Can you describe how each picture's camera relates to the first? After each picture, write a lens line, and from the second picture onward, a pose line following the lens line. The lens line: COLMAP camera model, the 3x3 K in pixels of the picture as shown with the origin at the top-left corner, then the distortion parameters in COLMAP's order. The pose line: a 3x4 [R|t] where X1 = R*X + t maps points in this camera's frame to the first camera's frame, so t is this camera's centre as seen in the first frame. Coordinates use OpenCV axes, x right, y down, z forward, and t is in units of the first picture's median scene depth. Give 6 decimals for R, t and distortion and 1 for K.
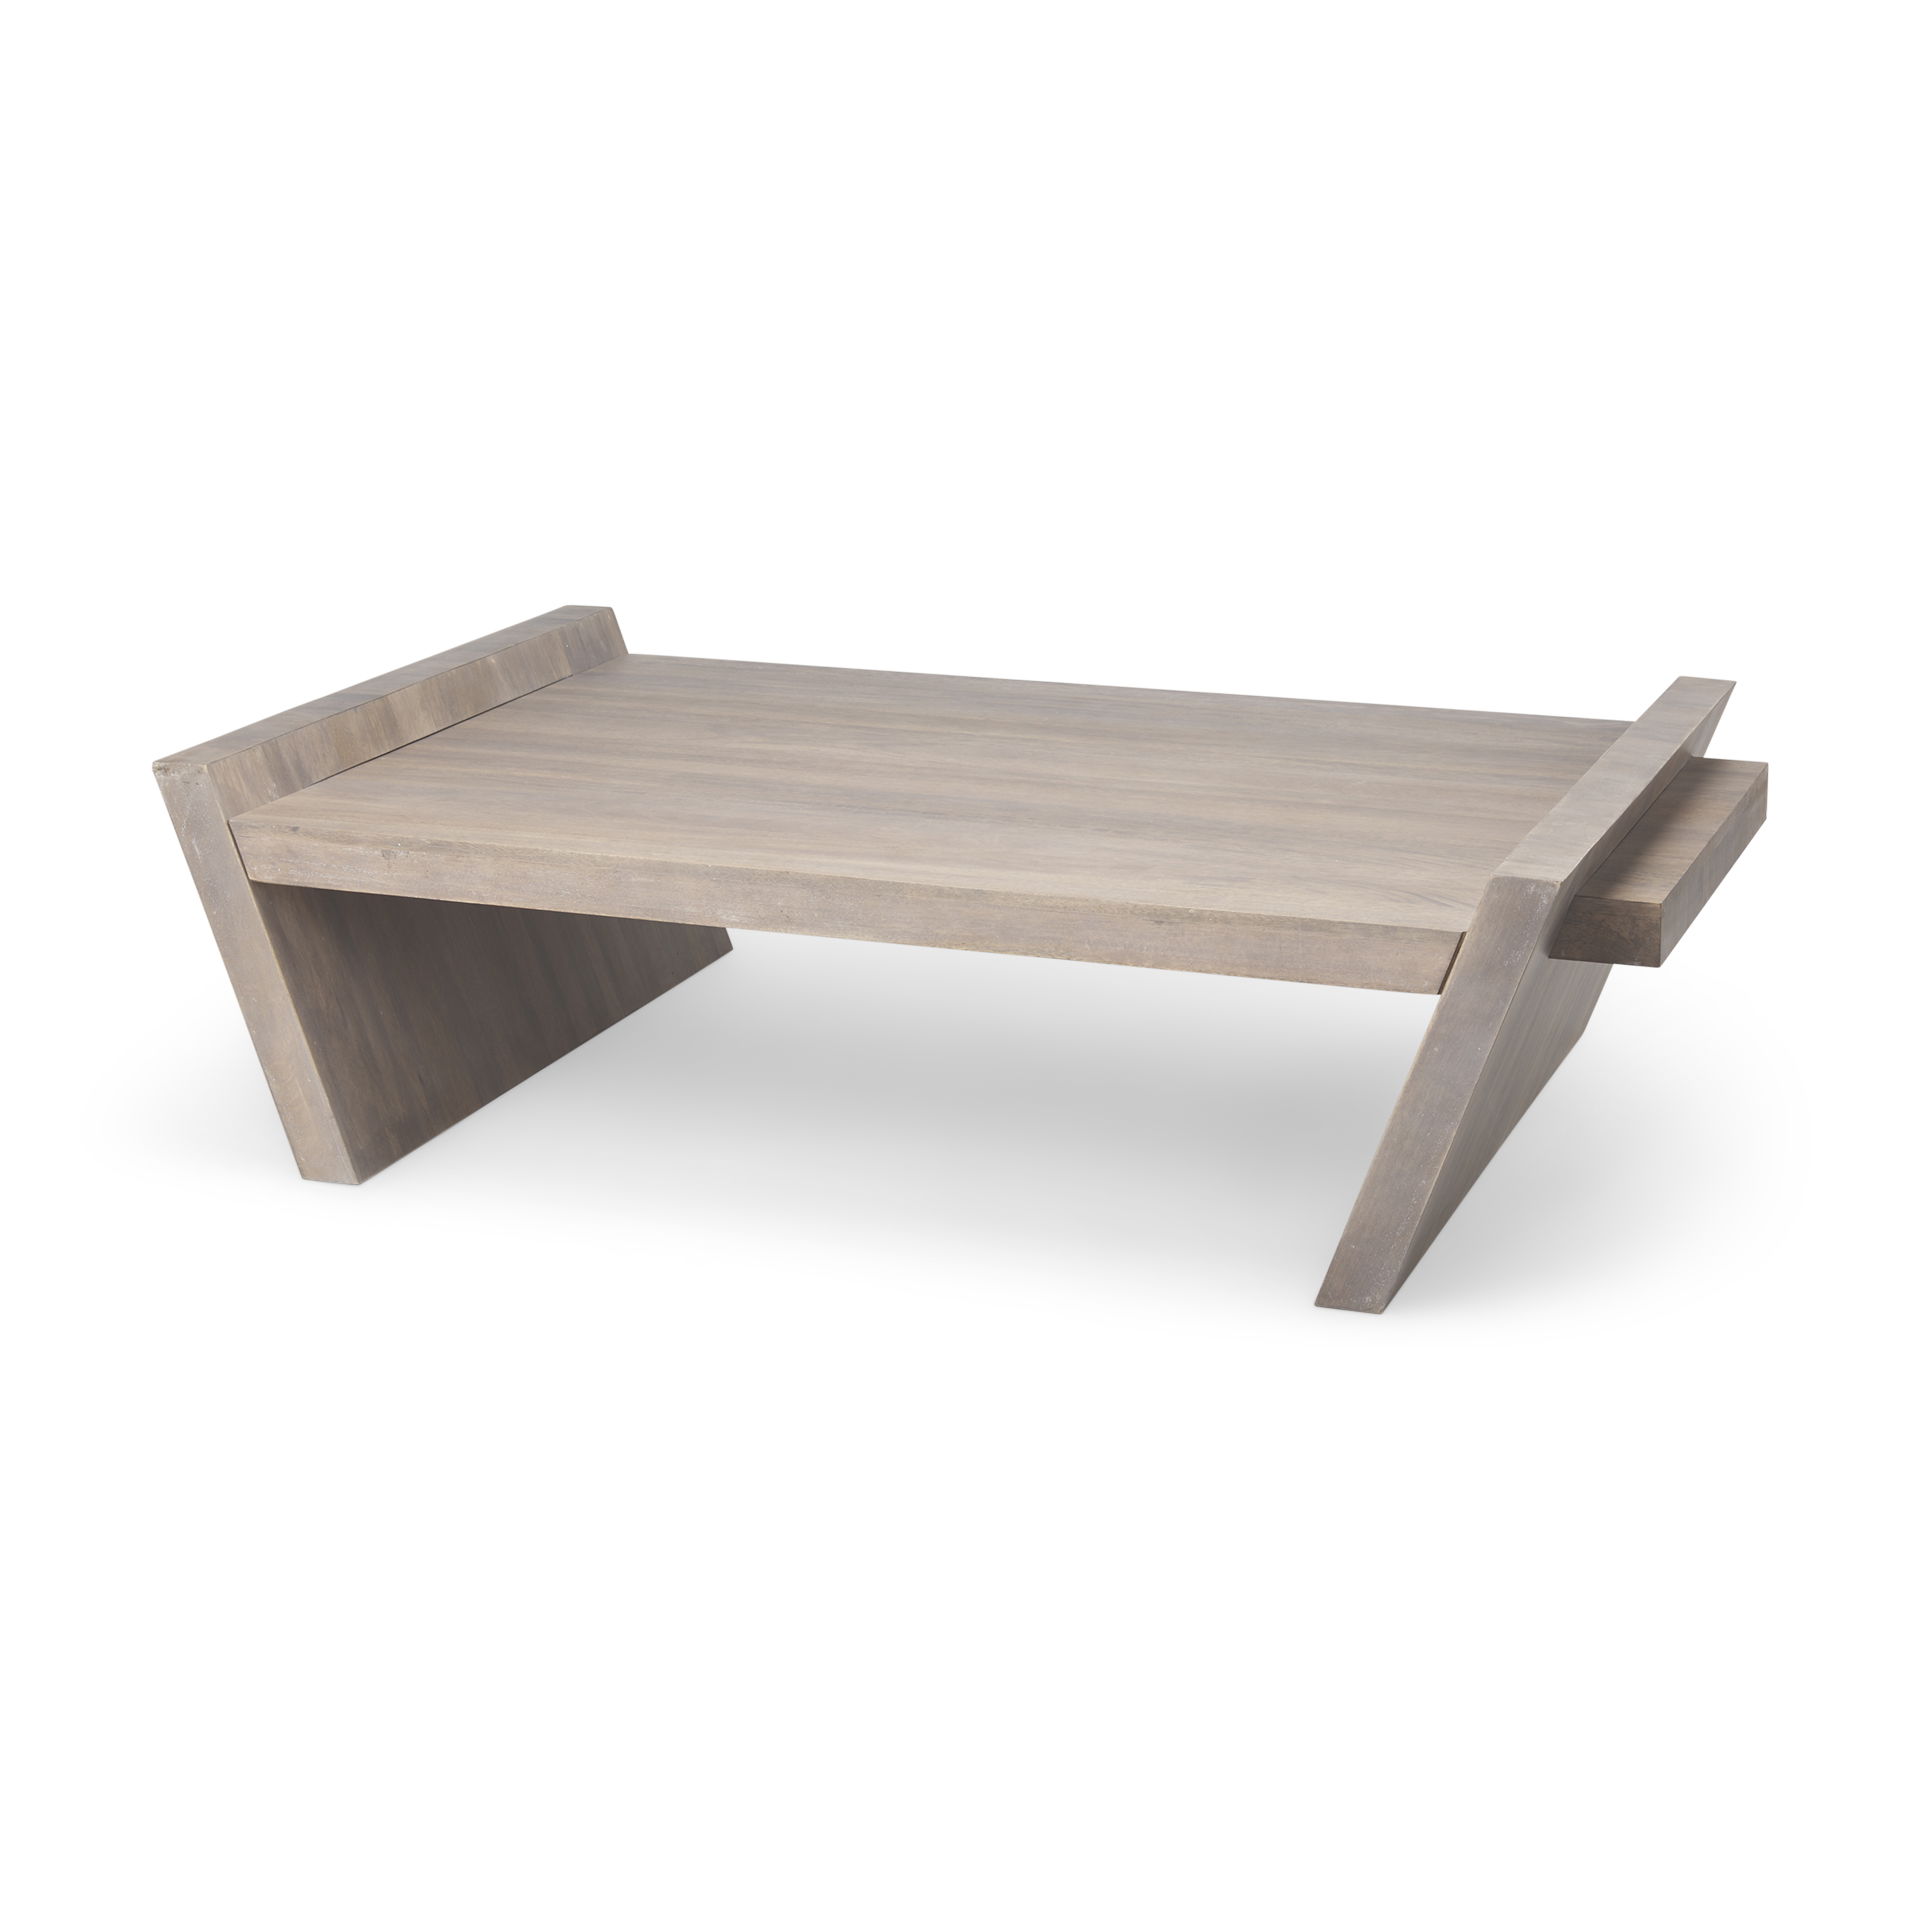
lens RADIAL K [[3651.3, 0, 966.0], [0, 3651.3, 918.8], [0, 0, 1]] dist [0.240625, 0.139450]
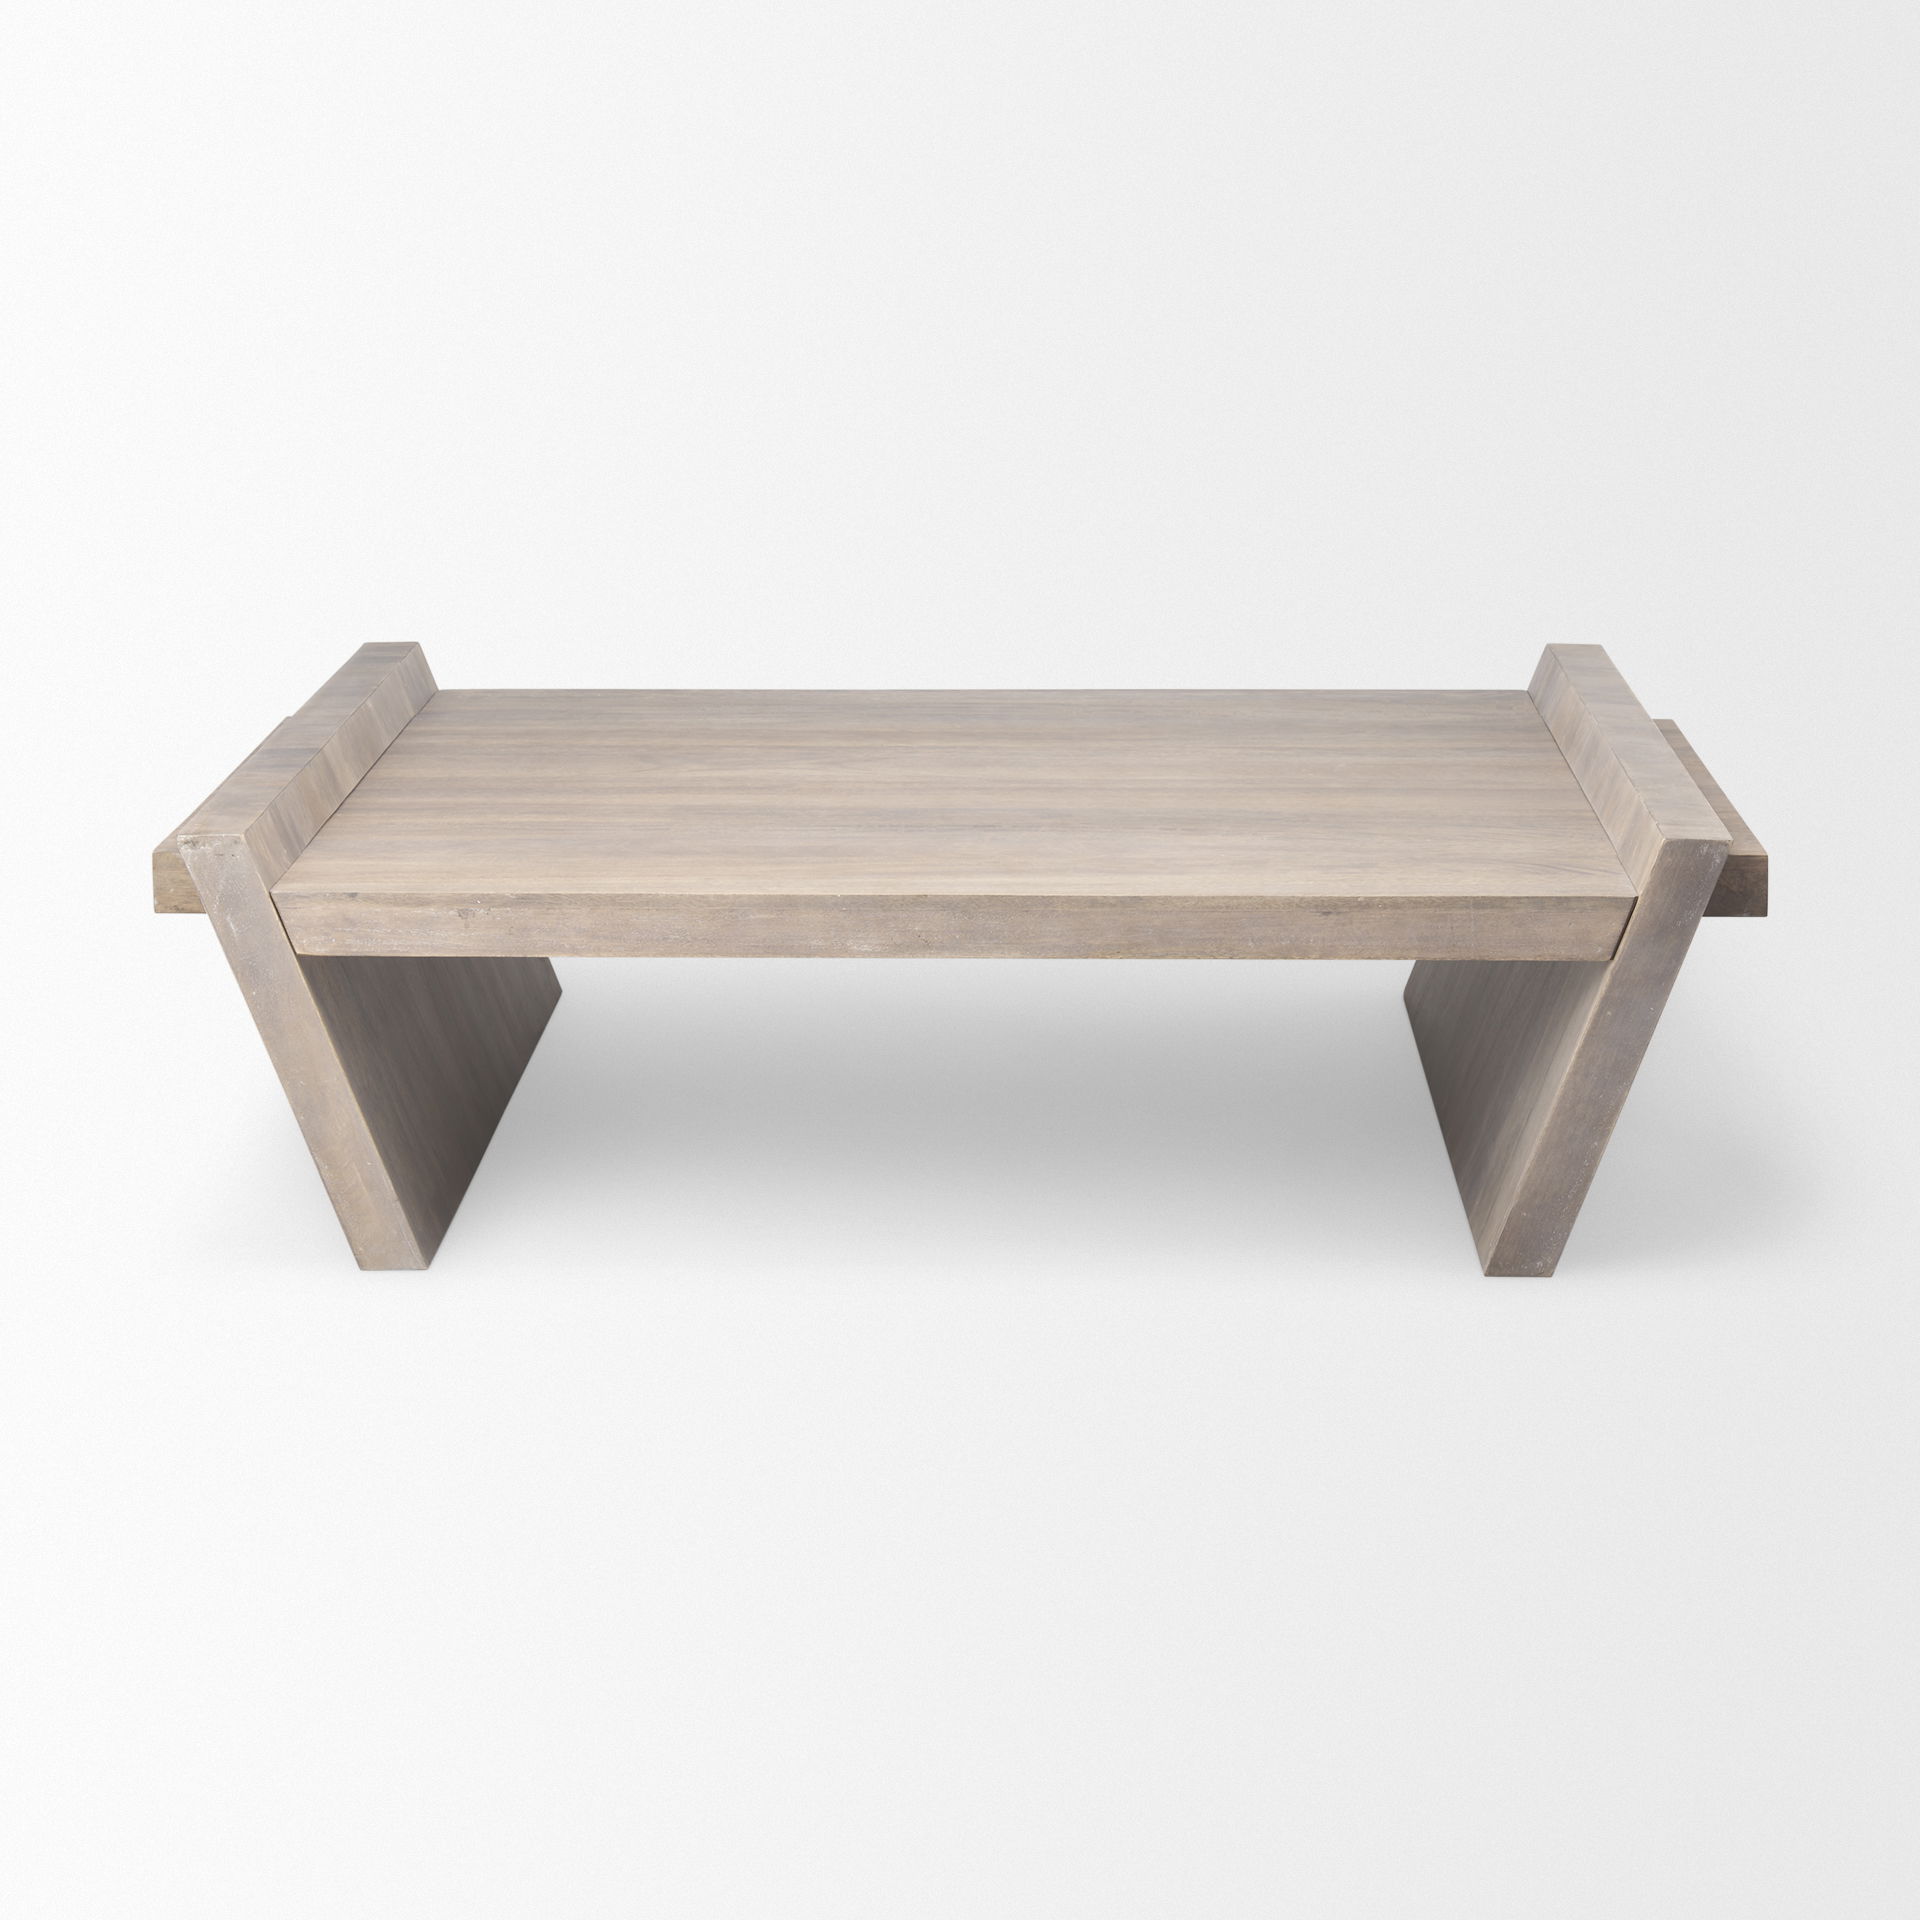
lens RADIAL K [[3651.3, 0, 966.0], [0, 3651.3, 918.8], [0, 0, 1]] dist [0.240625, 0.139450]
pose [[0.946828, -0.084318, 0.310495, -0.339224], [0.084400, 0.996345, 0.013198, -0.018409], [-0.310473, 0.013710, 0.950483, 0.072007]]
